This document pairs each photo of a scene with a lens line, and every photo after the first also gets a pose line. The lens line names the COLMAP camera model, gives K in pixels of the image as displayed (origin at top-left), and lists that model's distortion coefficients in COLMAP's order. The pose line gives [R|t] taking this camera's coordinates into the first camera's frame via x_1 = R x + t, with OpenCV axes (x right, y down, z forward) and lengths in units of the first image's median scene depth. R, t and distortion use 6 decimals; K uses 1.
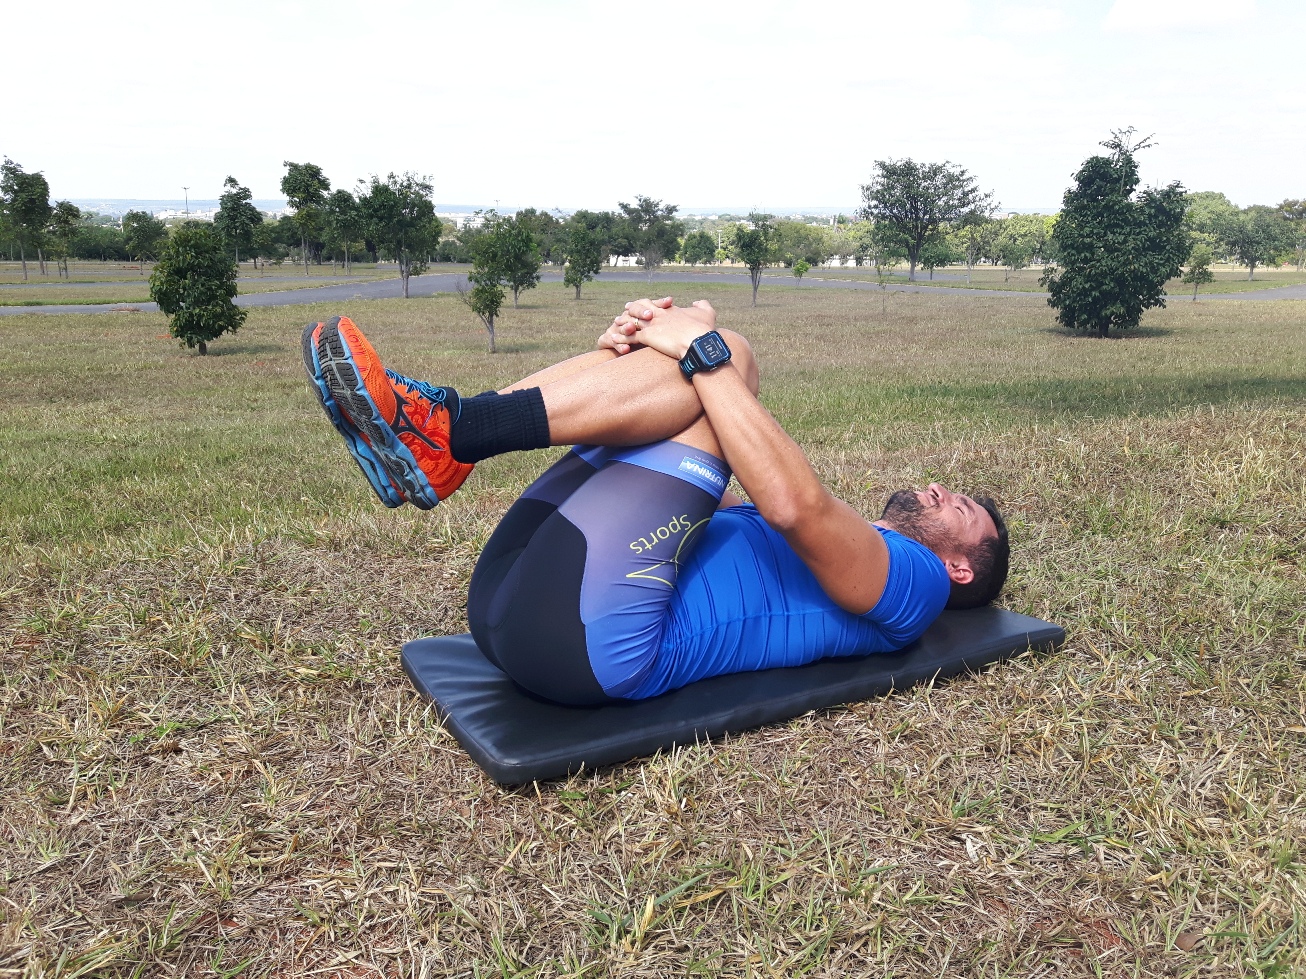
lens RADIAL K [[1073.2, 0, 655.9], [0, 1073.2, 484.6], [0, 0, 1]] dist [0.013213, -0.043036]
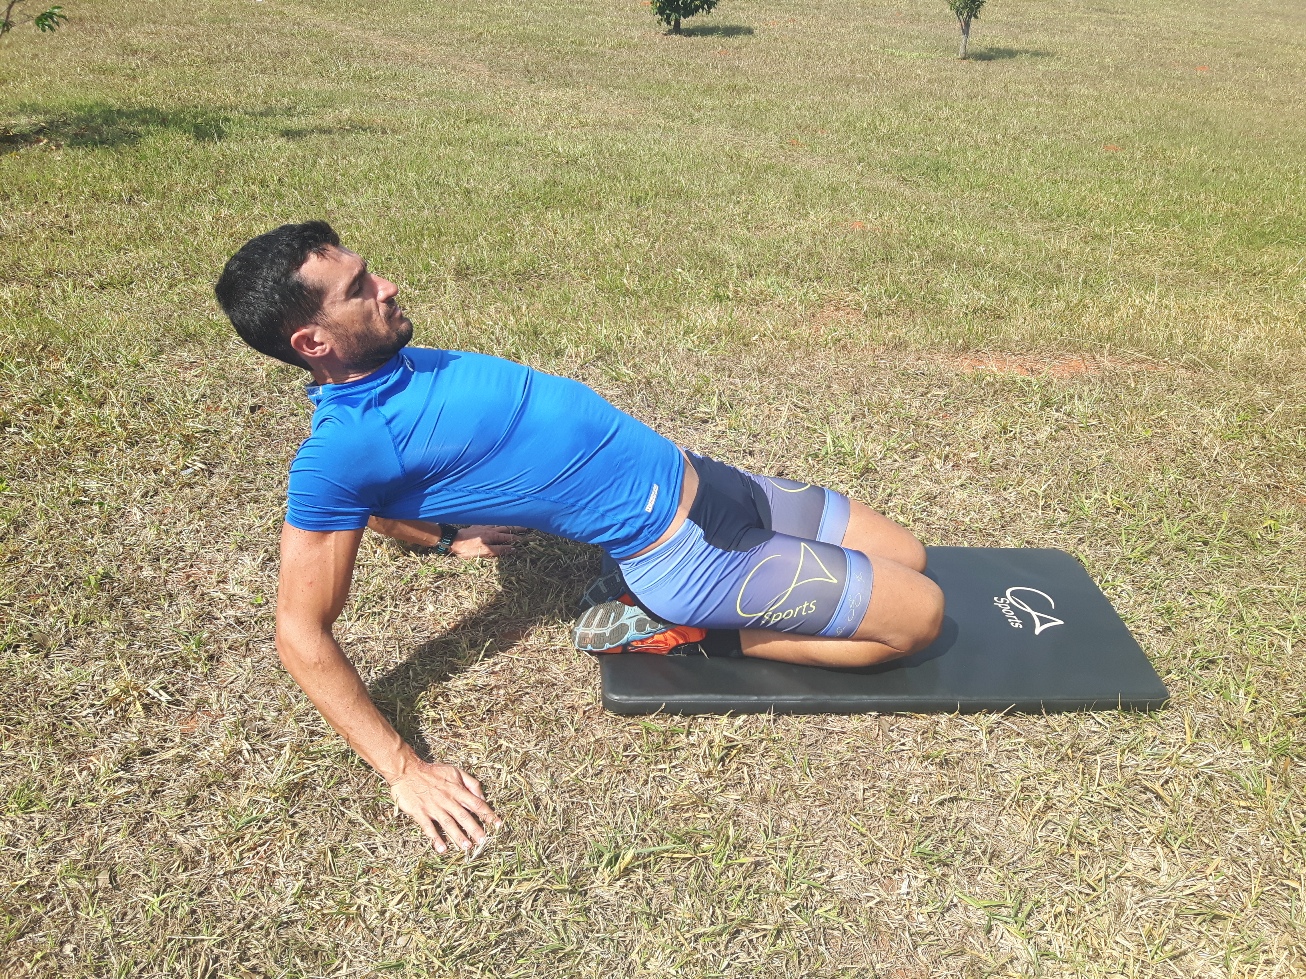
lens RADIAL K [[1073.2, 0, 656.9], [0, 1073.2, 484.9], [0, 0, 1]] dist [0.013213, -0.043036]
pose [[0.901299, 0.252100, -0.352286, 0.247815], [-0.137965, 0.937925, 0.318217, -0.324060], [0.410641, -0.238206, 0.880132, -0.082454]]
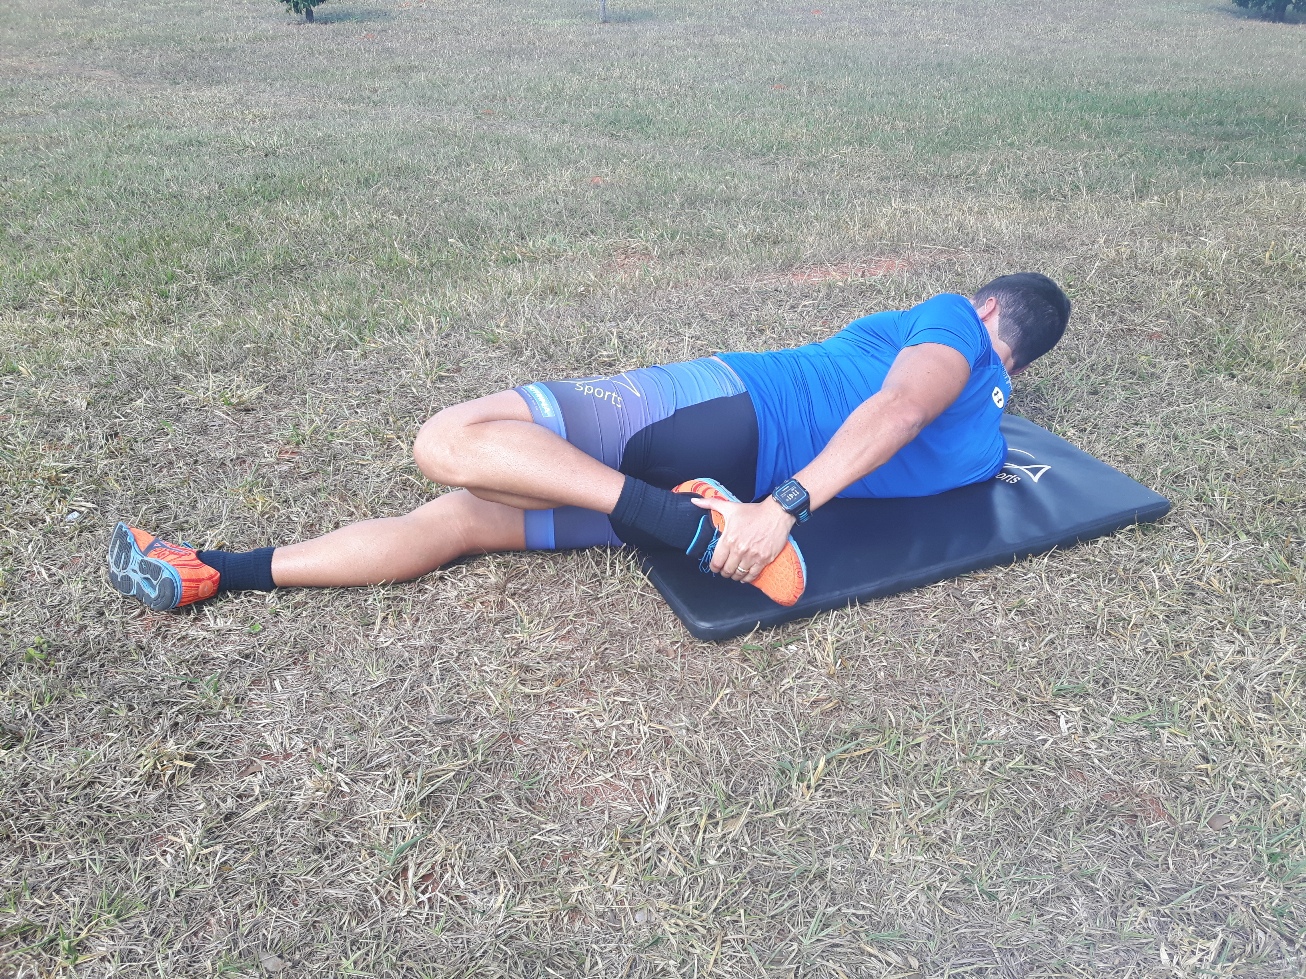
lens RADIAL K [[1073.2, 0, 647.6], [0, 1073.2, 488.3], [0, 0, 1]] dist [0.013213, -0.043036]
pose [[0.994524, 0.062261, -0.083933, -0.081569], [-0.033584, 0.950963, 0.307477, -0.220927], [0.098961, -0.302974, 0.947847, -0.140218]]
